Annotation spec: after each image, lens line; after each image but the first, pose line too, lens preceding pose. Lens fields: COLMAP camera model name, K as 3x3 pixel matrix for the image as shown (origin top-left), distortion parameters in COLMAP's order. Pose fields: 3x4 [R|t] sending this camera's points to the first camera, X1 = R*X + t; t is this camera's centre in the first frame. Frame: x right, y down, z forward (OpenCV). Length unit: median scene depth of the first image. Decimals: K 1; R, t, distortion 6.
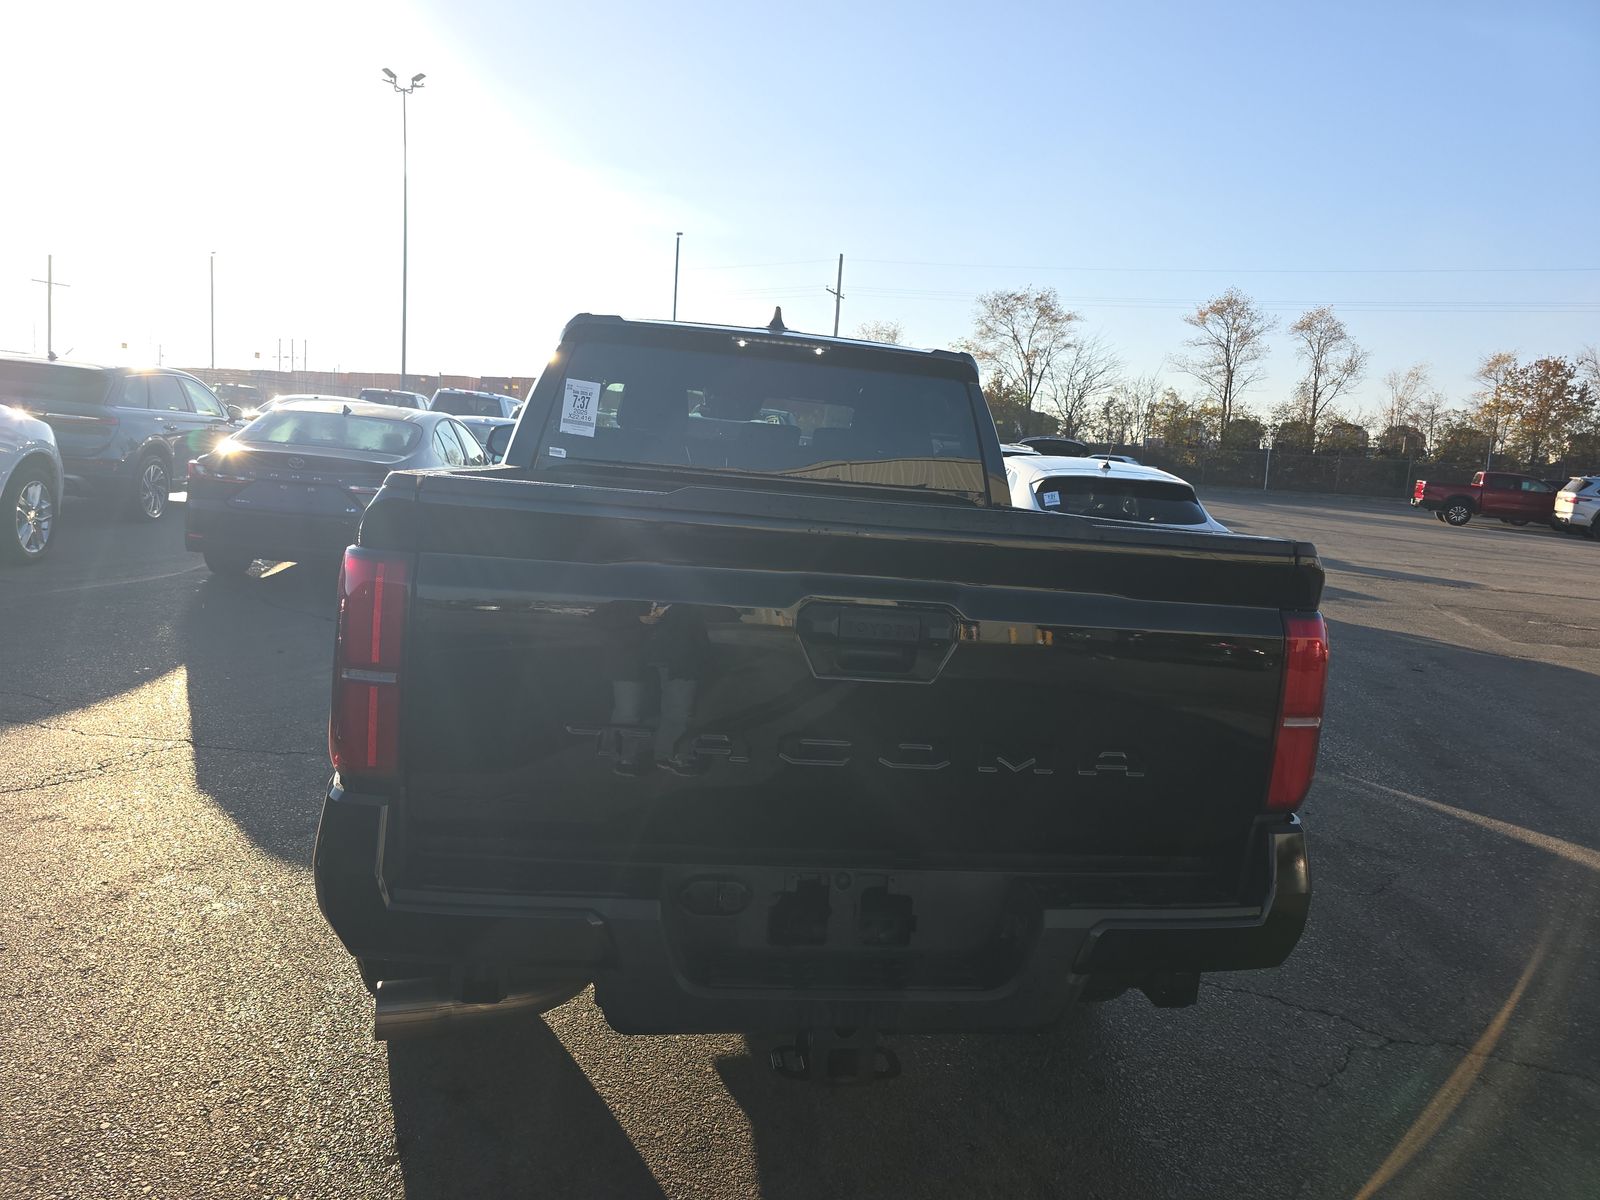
lens RADIAL K [[1063.9, 0, 800.0], [0, 1063.9, 600.0], [0, 0, 1]] dist [0.036592, 0.000025]
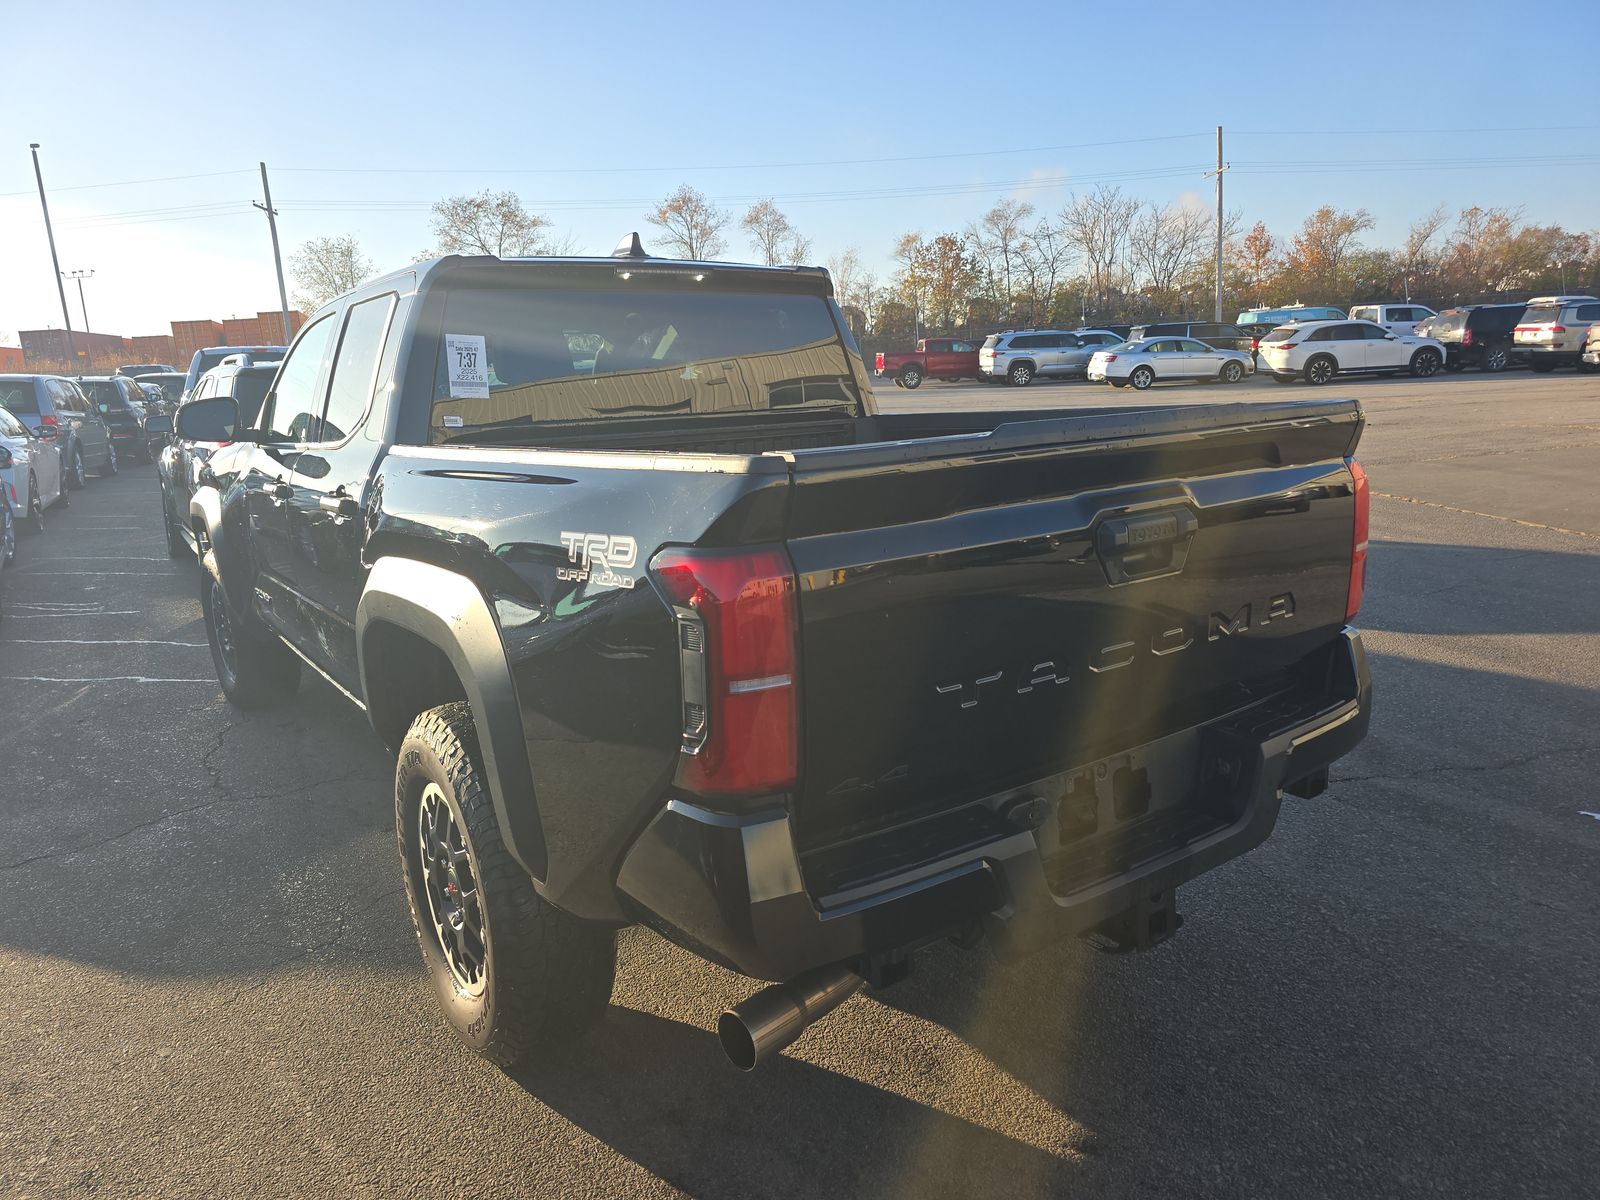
lens RADIAL K [[1069.7, 0, 800.0], [0, 1069.7, 600.0], [0, 0, 1]] dist [0.026064, 0.000091]
pose [[0.887482, -0.208872, 0.410790, -0.364433], [0.175497, 0.977403, 0.117827, -0.049764], [-0.426118, -0.032477, 0.904084, 0.086833]]
